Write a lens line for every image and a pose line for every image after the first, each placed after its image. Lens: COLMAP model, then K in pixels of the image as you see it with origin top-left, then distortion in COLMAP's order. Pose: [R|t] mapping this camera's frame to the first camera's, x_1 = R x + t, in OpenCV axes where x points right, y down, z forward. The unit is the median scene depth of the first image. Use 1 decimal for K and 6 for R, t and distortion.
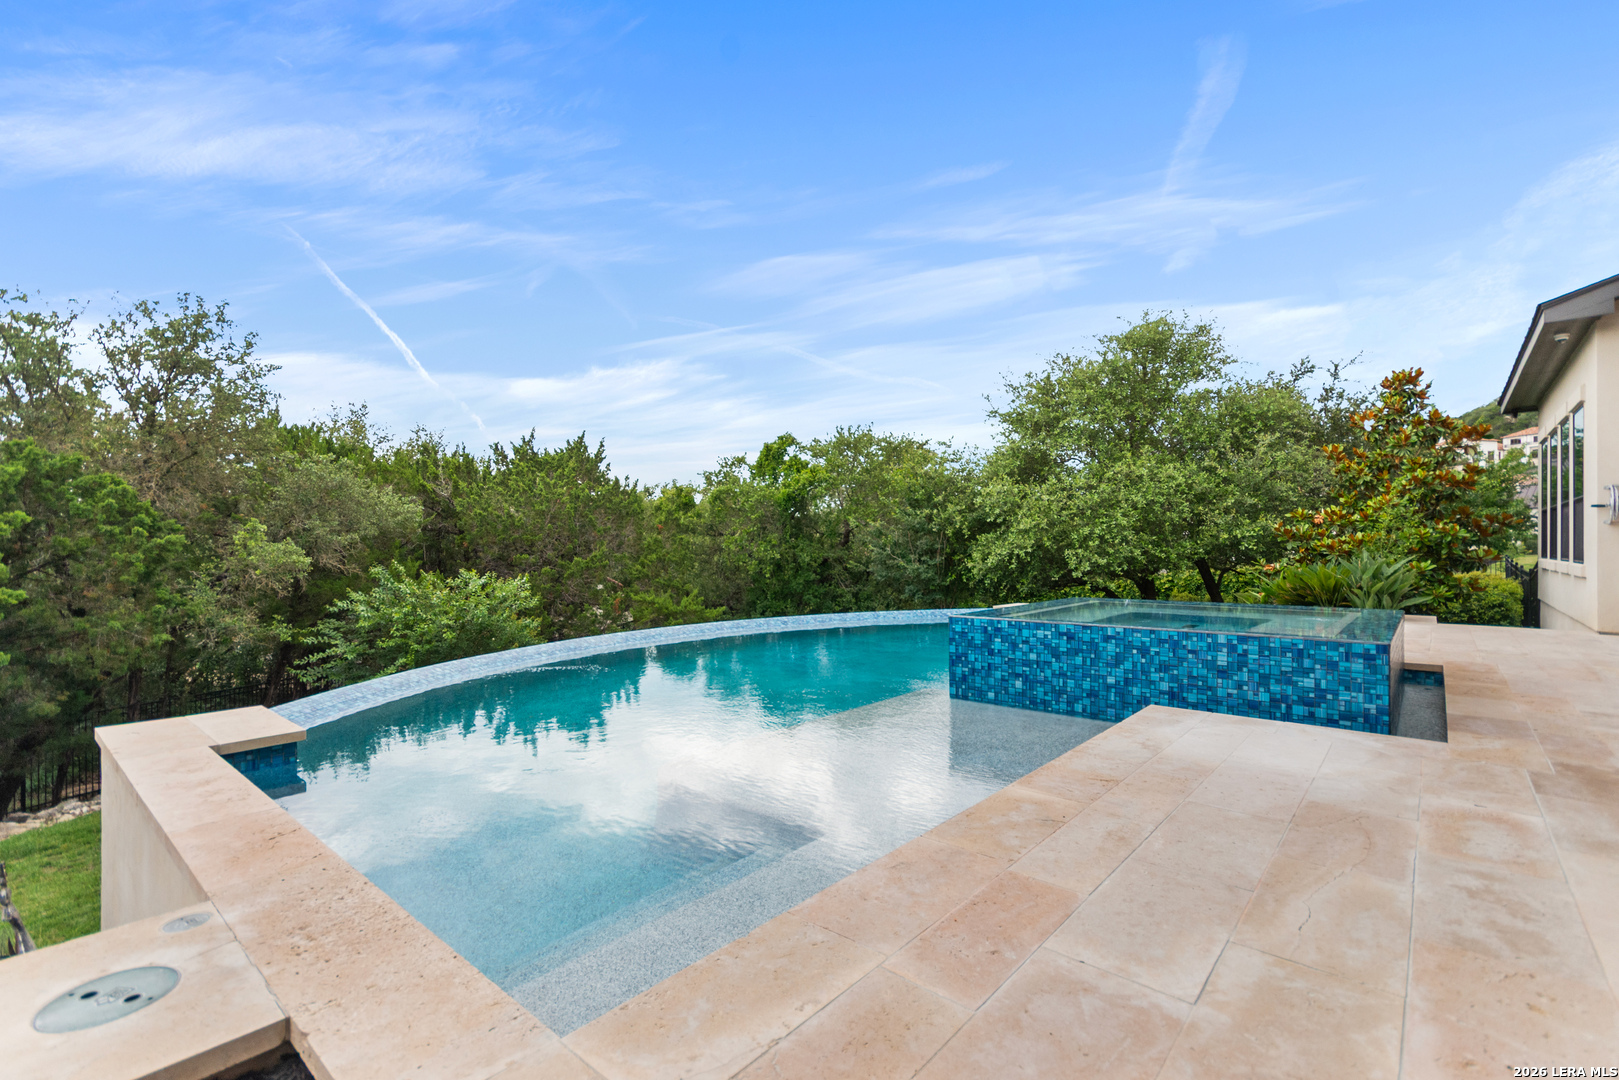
lens RADIAL K [[725.5, 0, 801.5], [0, 725.5, 548.0], [0, 0, 1]] dist [0.005362, -0.000056]
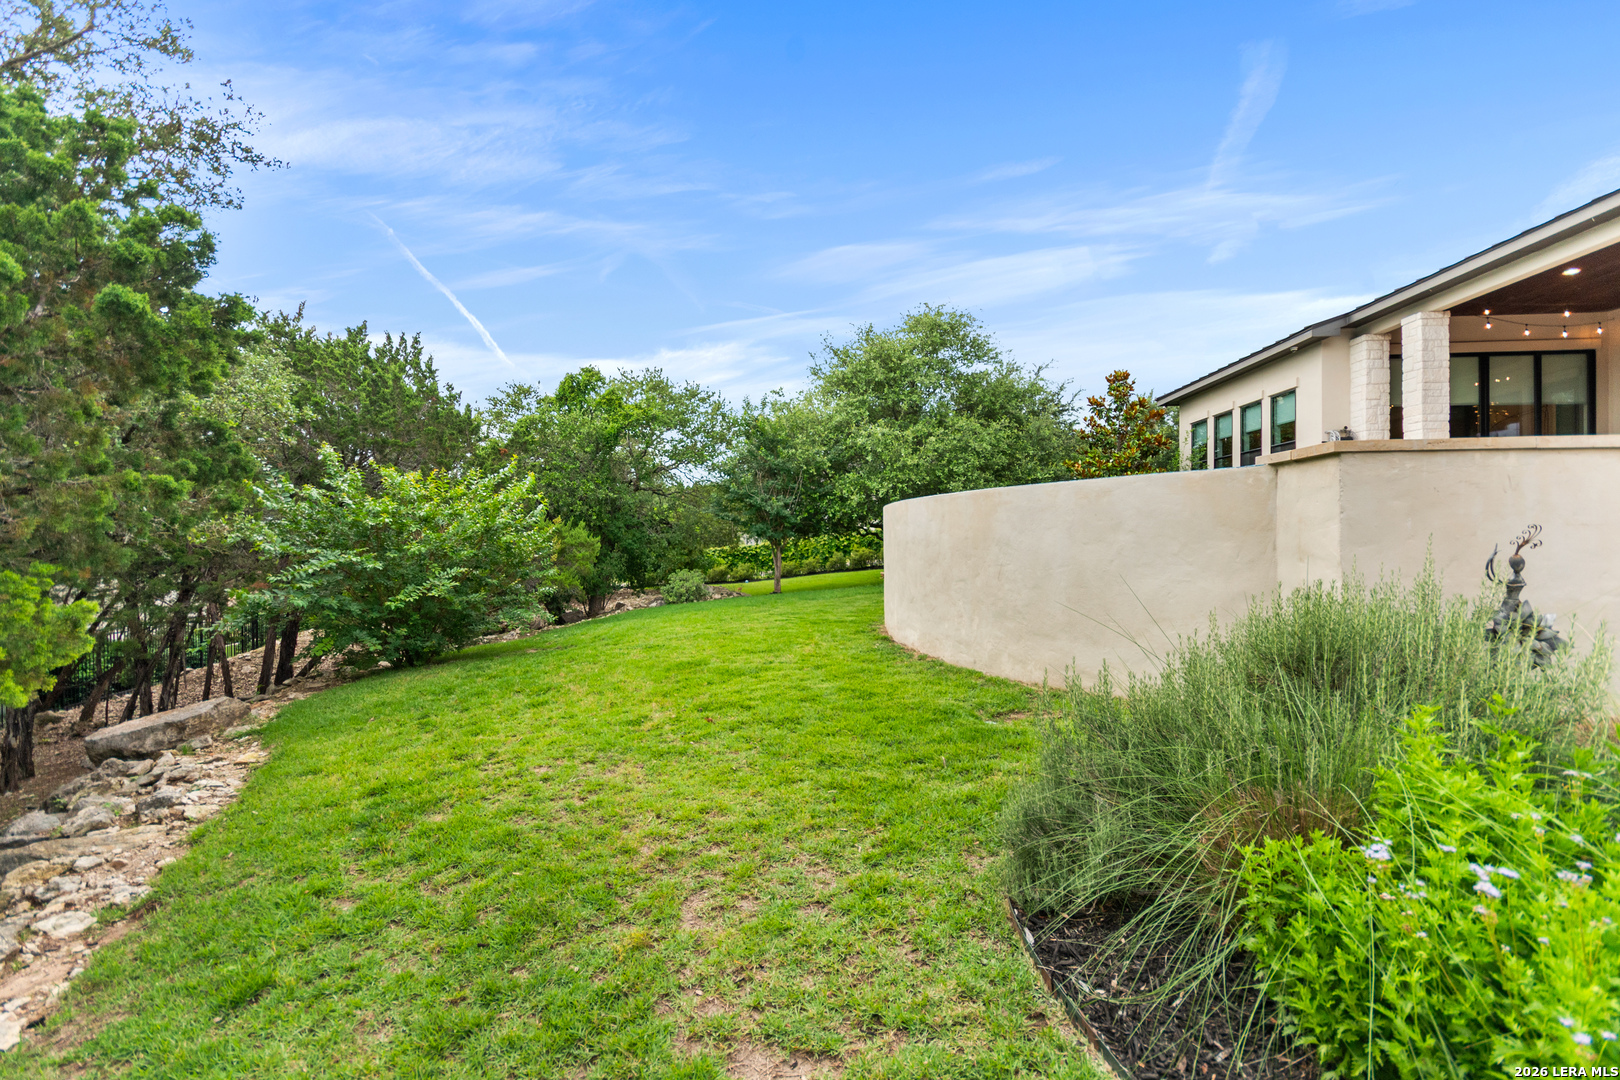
lens RADIAL K [[719.8, 0, 803.5], [0, 719.8, 537.8], [0, 0, 1]] dist [-0.001236, 0.000611]
pose [[0.802628, 0.000372, 0.596480, -0.874915], [0.002786, 0.999987, -0.004372, 0.159773], [-0.596473, 0.005171, 0.802616, 0.287968]]
